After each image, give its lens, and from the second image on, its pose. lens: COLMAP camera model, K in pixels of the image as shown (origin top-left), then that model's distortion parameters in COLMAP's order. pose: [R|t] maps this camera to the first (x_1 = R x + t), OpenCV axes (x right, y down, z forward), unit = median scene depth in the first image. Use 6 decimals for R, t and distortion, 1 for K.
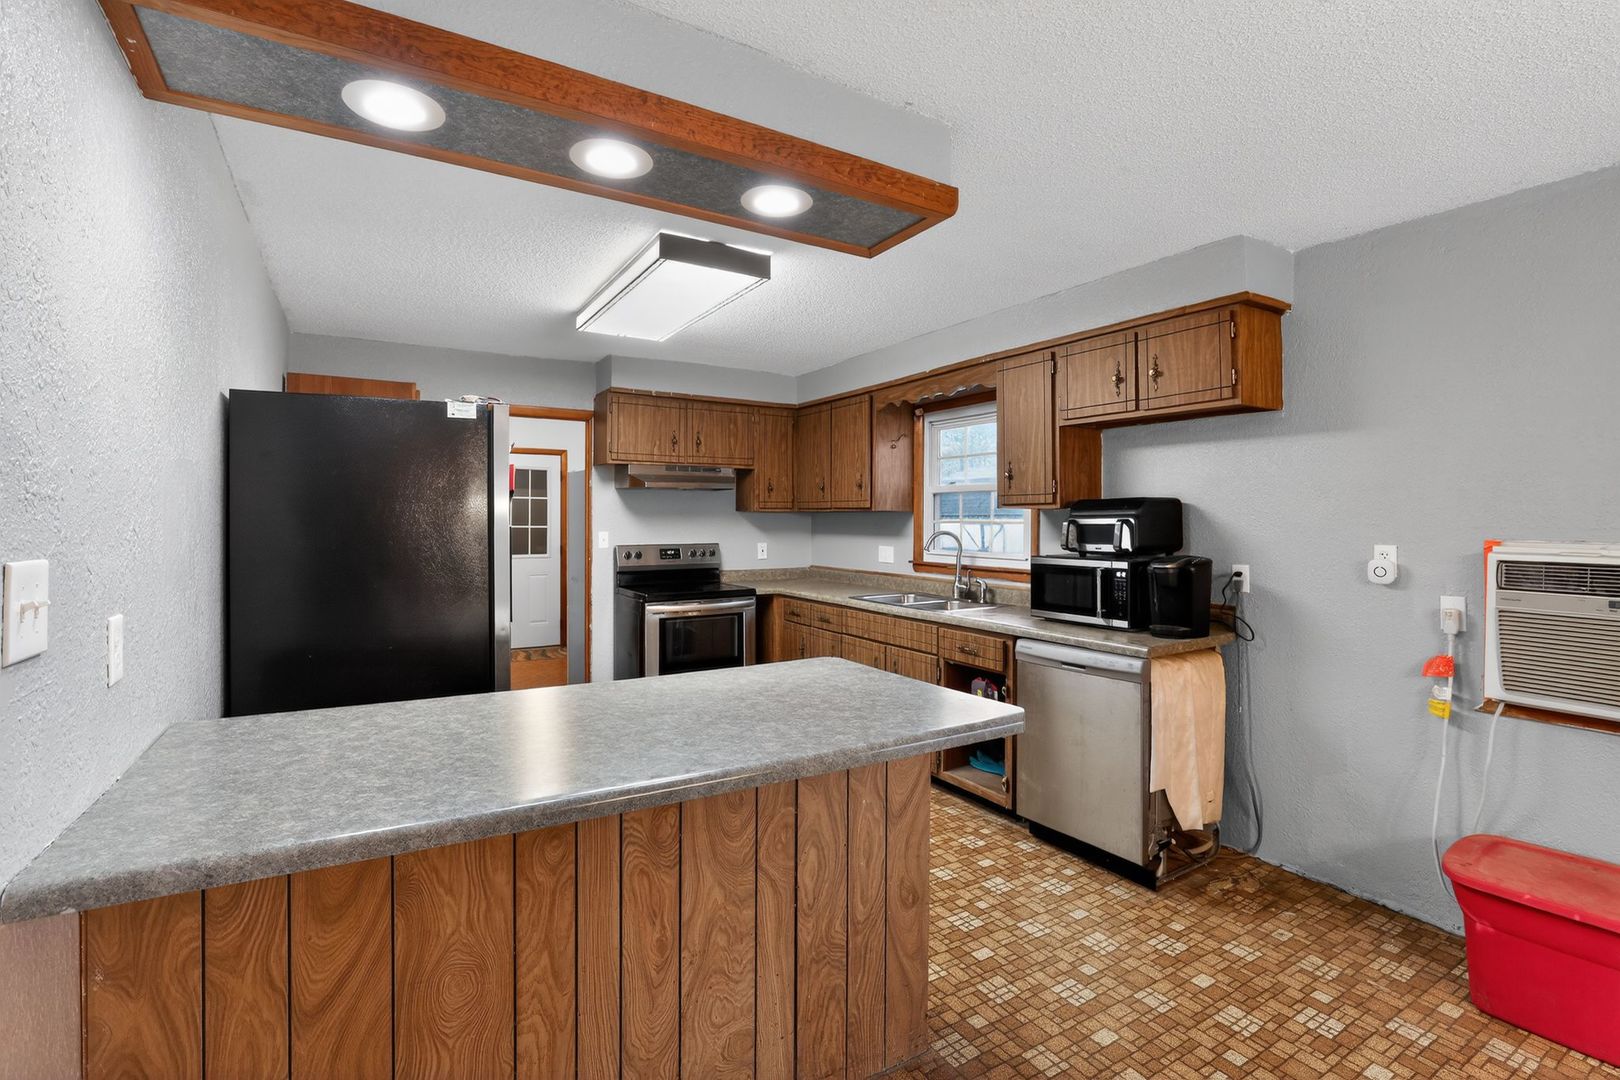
lens RADIAL K [[750.5, 0, 810.2], [0, 750.5, 516.2], [0, 0, 1]] dist [-0.017600, 0.000701]
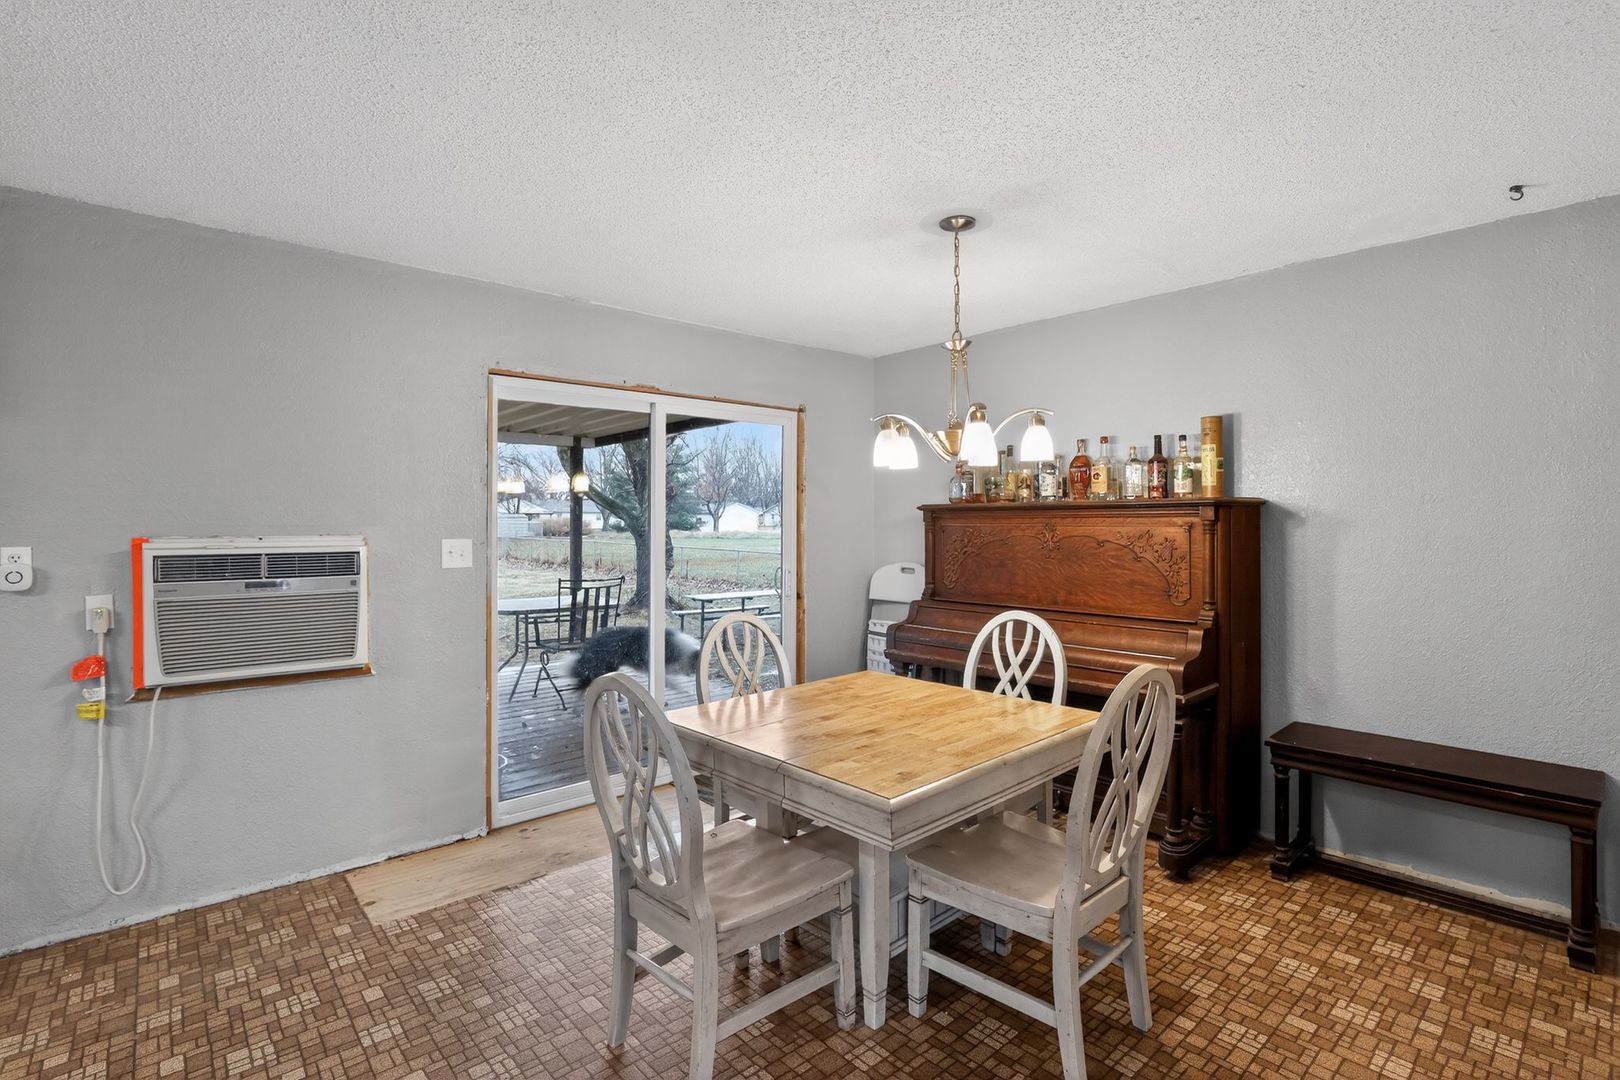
lens RADIAL K [[759.0, 0, 816.0], [0, 759.0, 516.4], [0, 0, 1]] dist [-0.010362, -0.000821]
pose [[-0.182906, -0.000807, 0.983130, -0.286613], [-0.002023, 0.999998, 0.000445, -0.000592], [-0.983128, -0.001908, -0.182907, 0.226240]]
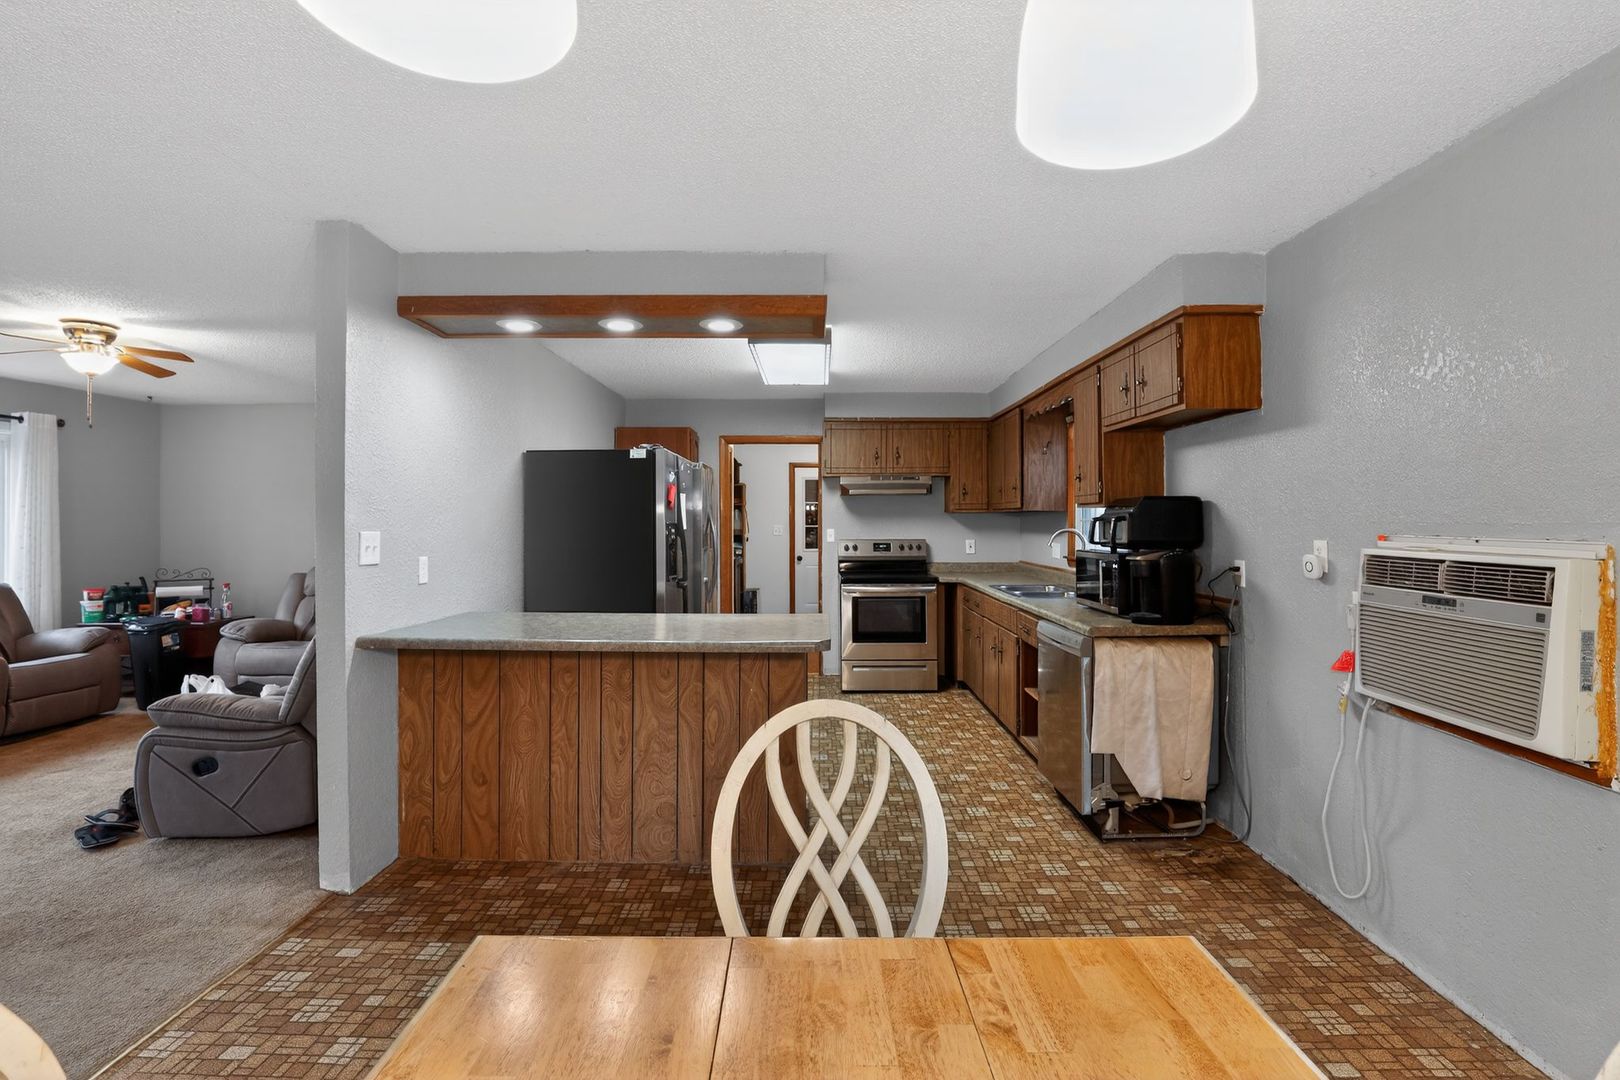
lens RADIAL K [[759.0, 0, 816.0], [0, 759.0, 516.4], [0, 0, 1]] dist [-0.010362, -0.000821]
pose [[0.849233, -0.005305, -0.527991, 0.741428], [0.003670, 0.999985, -0.004145, 0.008533], [0.528005, 0.001582, 0.849240, -0.227111]]
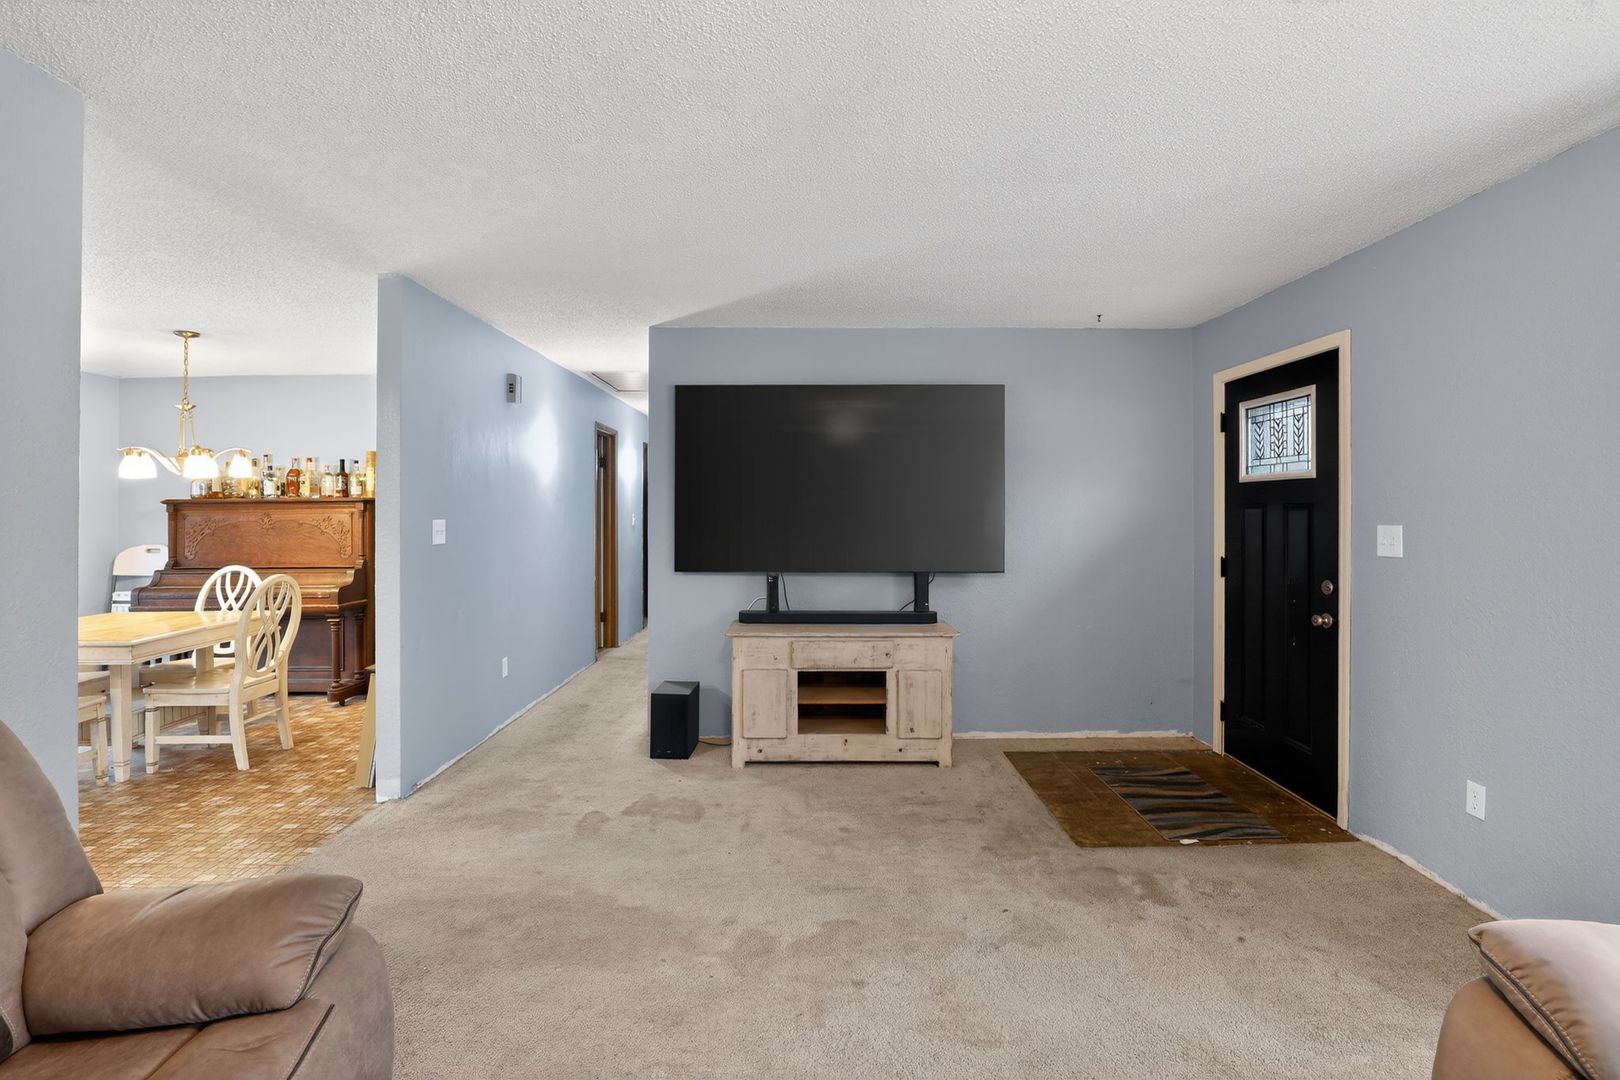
lens RADIAL K [[724.4, 0, 757.8], [0, 724.4, 506.0], [0, 0, 1]] dist [-0.012643, 0.000273]
pose [[-0.836749, 0.001499, 0.547585, -1.345350], [0.000057, 0.999996, -0.002650, -0.001458], [-0.547587, -0.002186, -0.836746, 0.516976]]
